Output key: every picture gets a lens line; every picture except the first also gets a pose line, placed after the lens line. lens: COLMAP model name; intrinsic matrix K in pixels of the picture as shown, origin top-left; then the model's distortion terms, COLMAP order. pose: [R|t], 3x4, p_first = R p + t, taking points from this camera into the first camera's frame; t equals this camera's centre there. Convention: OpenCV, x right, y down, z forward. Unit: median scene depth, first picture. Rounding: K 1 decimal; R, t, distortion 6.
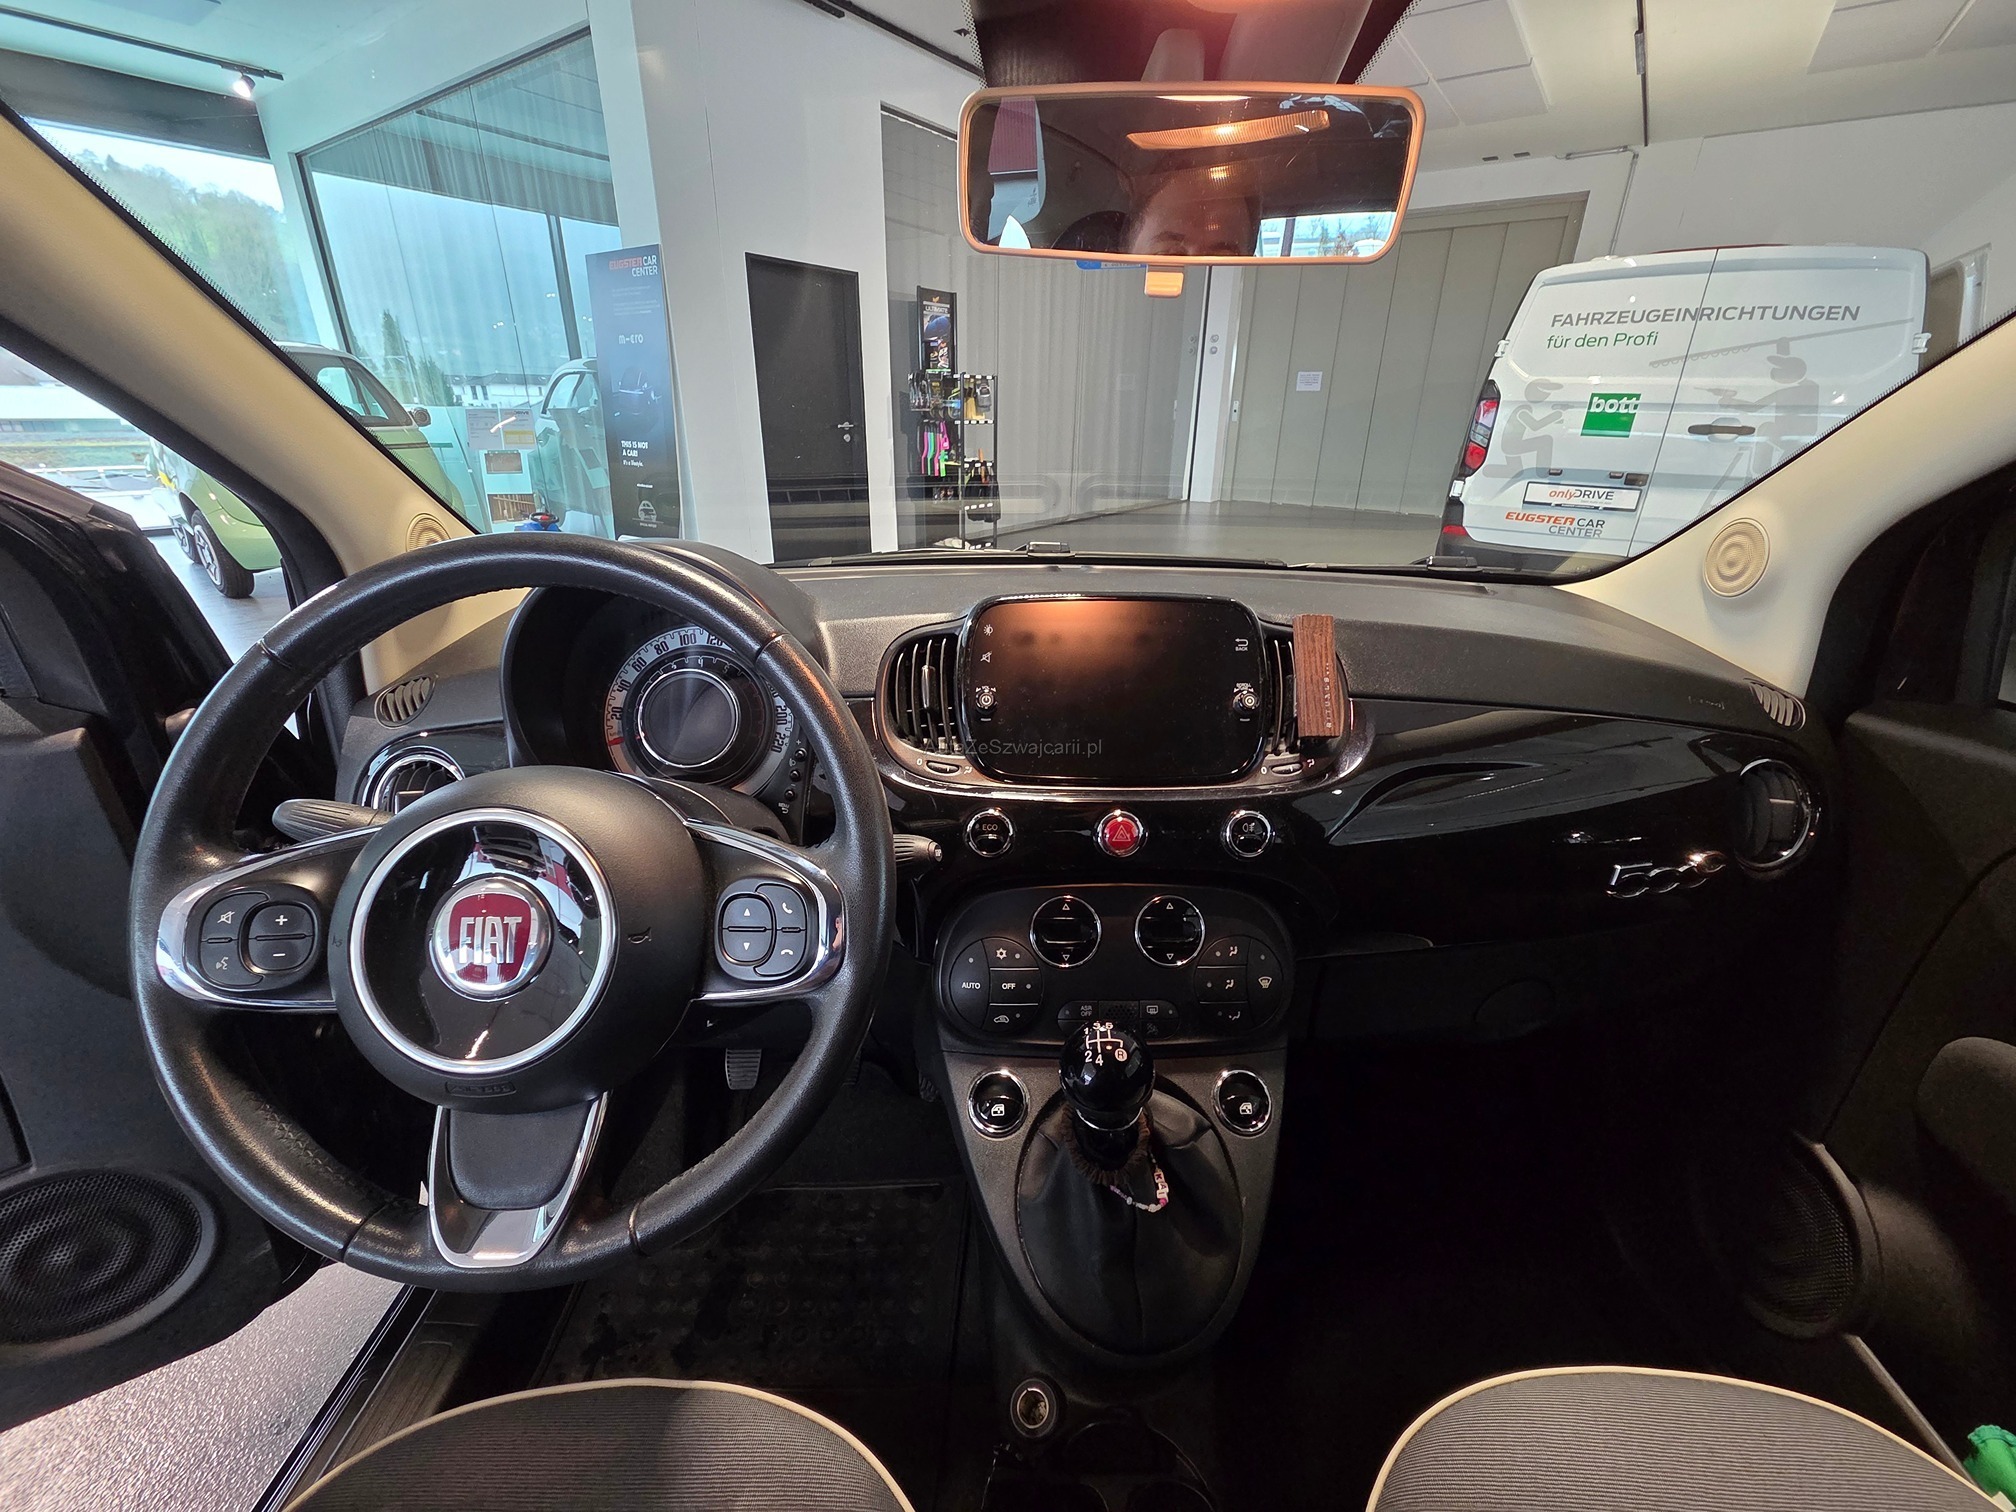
lens RADIAL K [[816.0, 0, 1007.9], [0, 816.0, 747.0], [0, 0, 1]] dist [-0.000040, -0.000224]
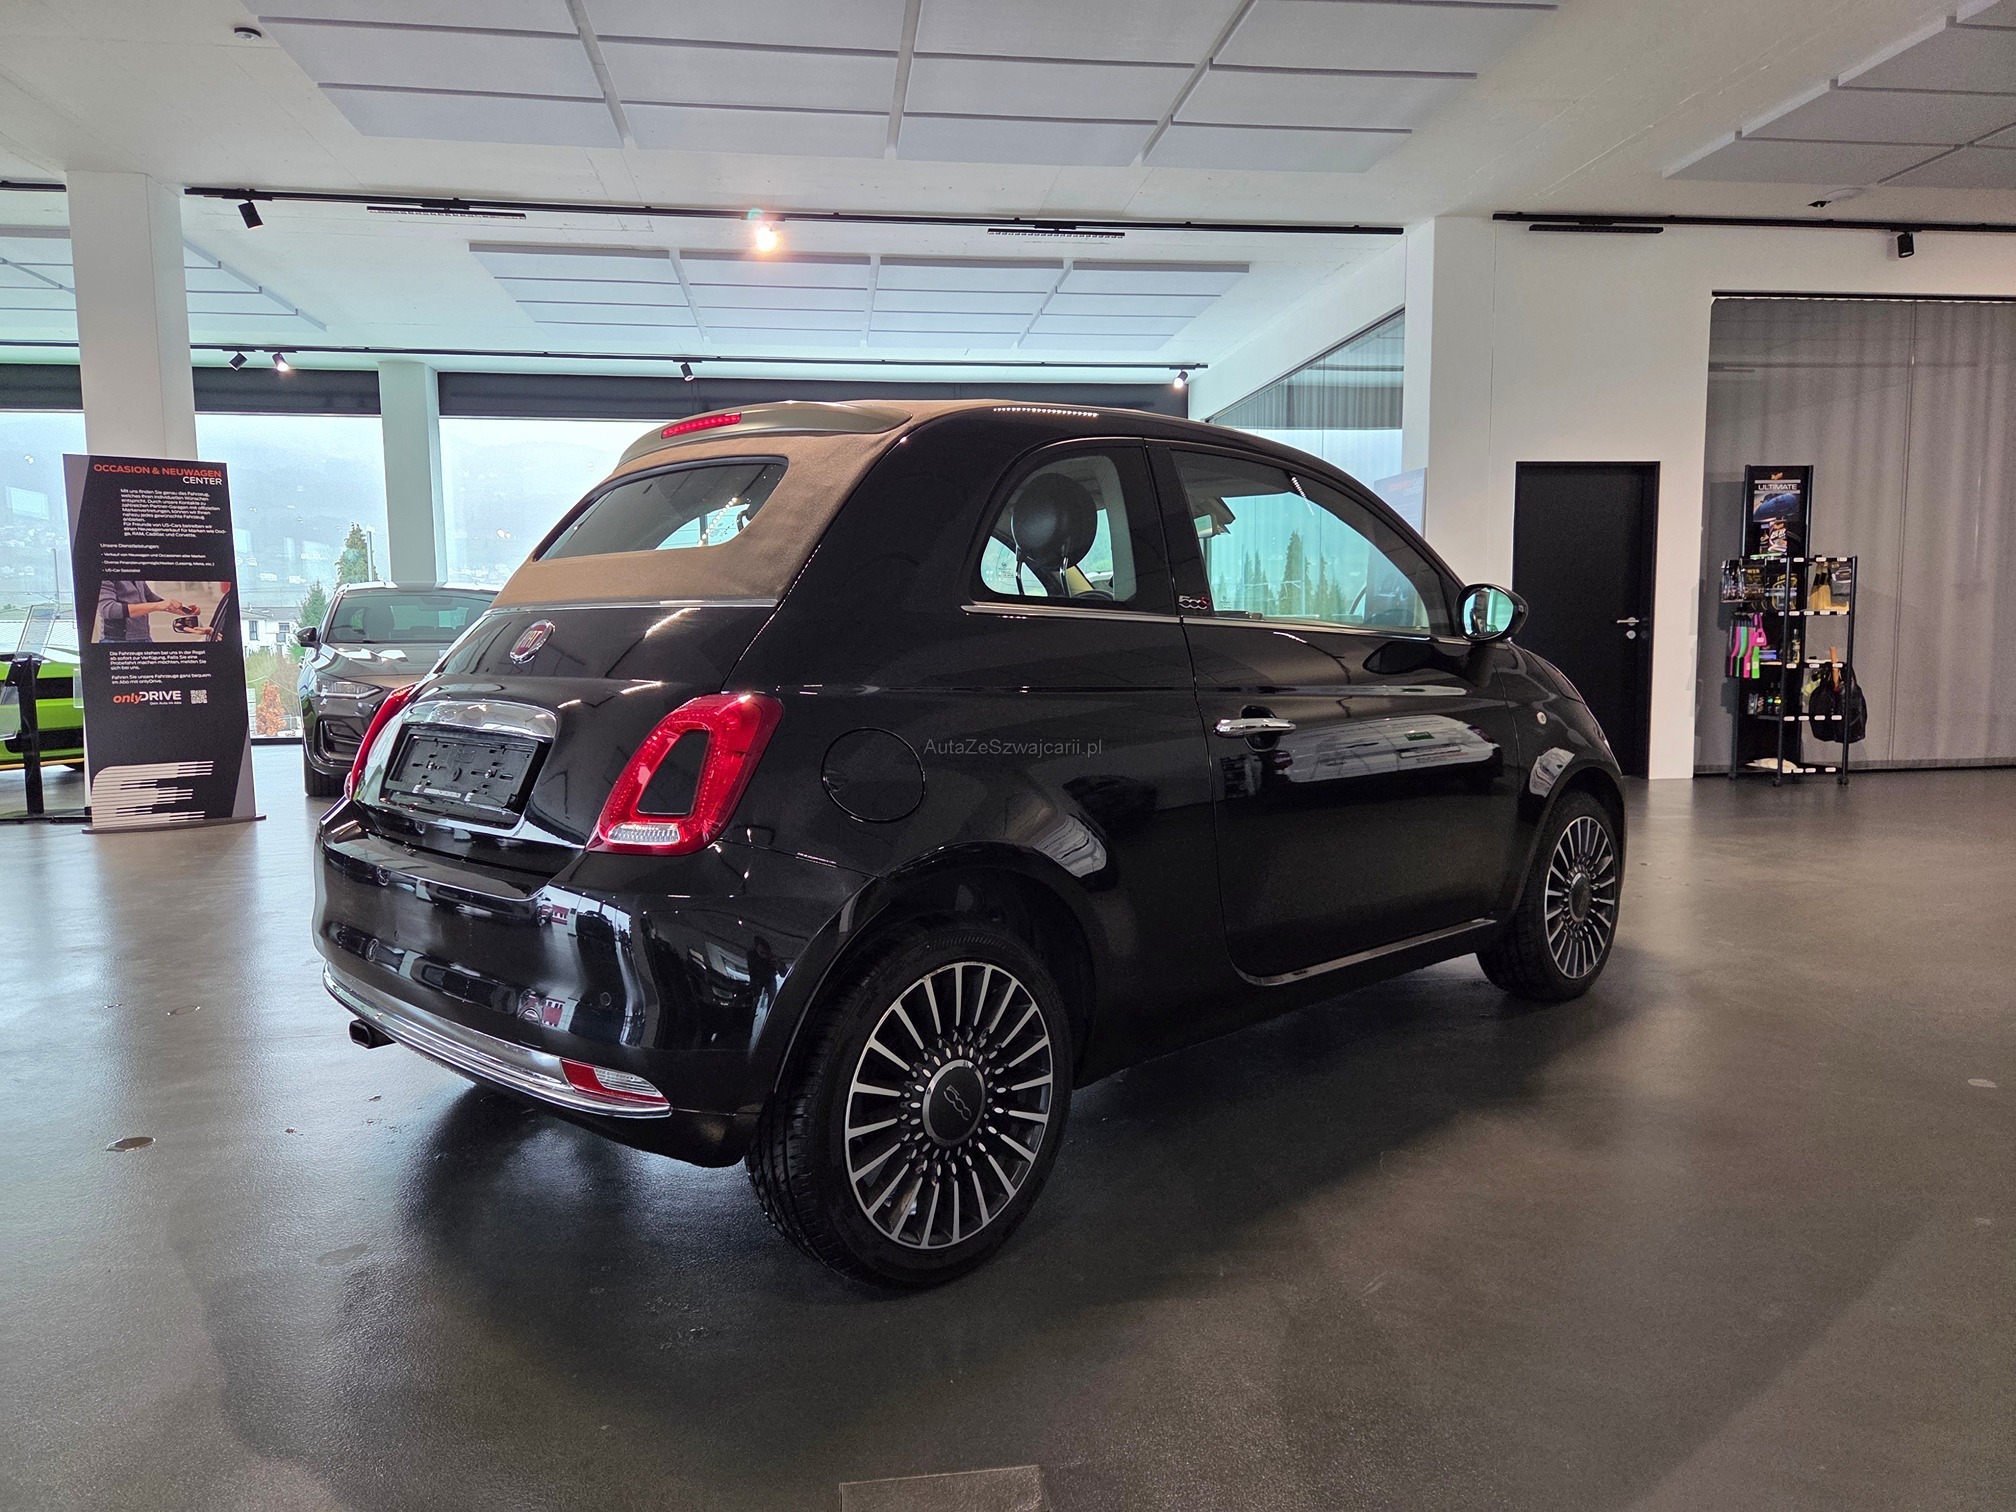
lens RADIAL K [[1268.4, 0, 1008.0], [0, 1268.4, 756.0], [0, 0, 1]] dist [-0.002890, -0.000752]
pose [[0.684998, 0.045992, -0.727091, 0.320456], [-0.261757, 0.946902, -0.186707, 0.157642], [0.679897, 0.318215, 0.660665, -0.277209]]
